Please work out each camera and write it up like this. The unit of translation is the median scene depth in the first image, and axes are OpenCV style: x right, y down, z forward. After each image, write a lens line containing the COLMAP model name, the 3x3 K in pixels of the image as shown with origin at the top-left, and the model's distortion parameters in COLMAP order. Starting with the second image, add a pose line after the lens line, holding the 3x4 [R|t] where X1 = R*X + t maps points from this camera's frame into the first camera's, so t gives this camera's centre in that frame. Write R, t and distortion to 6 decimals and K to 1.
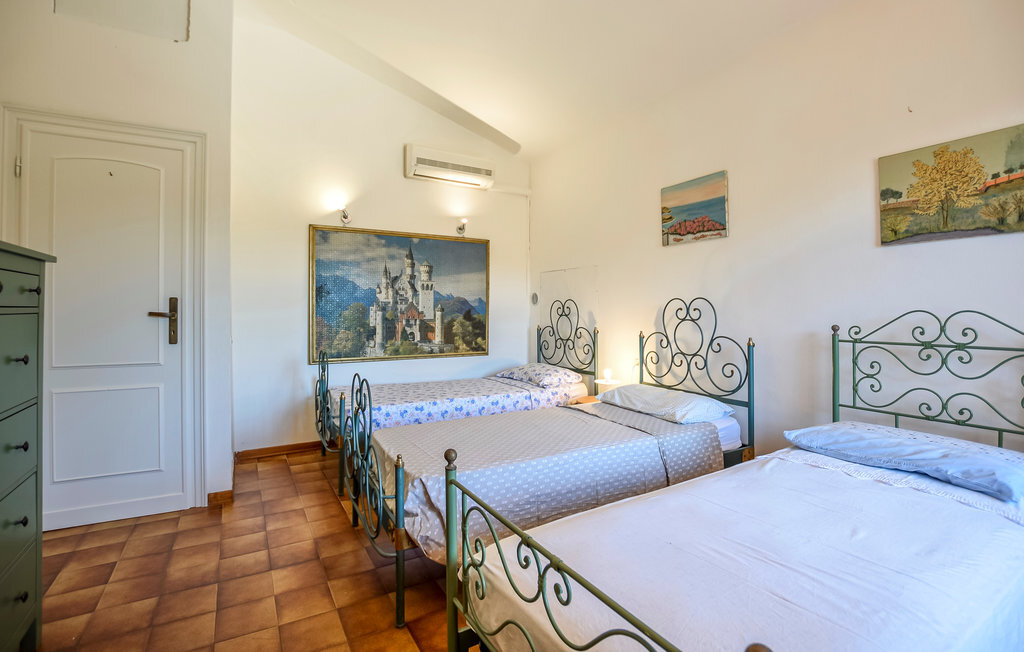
lens RADIAL K [[468.9, 0, 501.0], [0, 468.9, 307.7], [0, 0, 1]] dist [-0.026909, 0.001958]
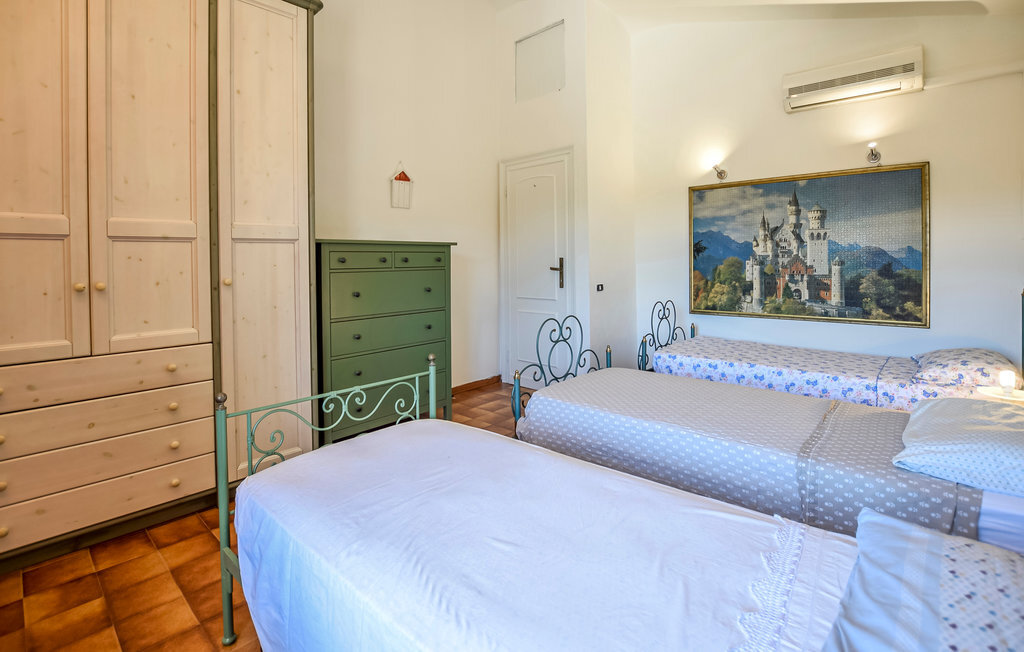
lens RADIAL K [[468.9, 0, 508.1], [0, 468.9, 270.4], [0, 0, 1]] dist [-0.026909, 0.001958]
pose [[0.310331, 0.012544, -0.950546, 0.475265], [0.015917, 0.999704, 0.018389, -0.007473], [0.950495, -0.020836, 0.310040, 0.225734]]
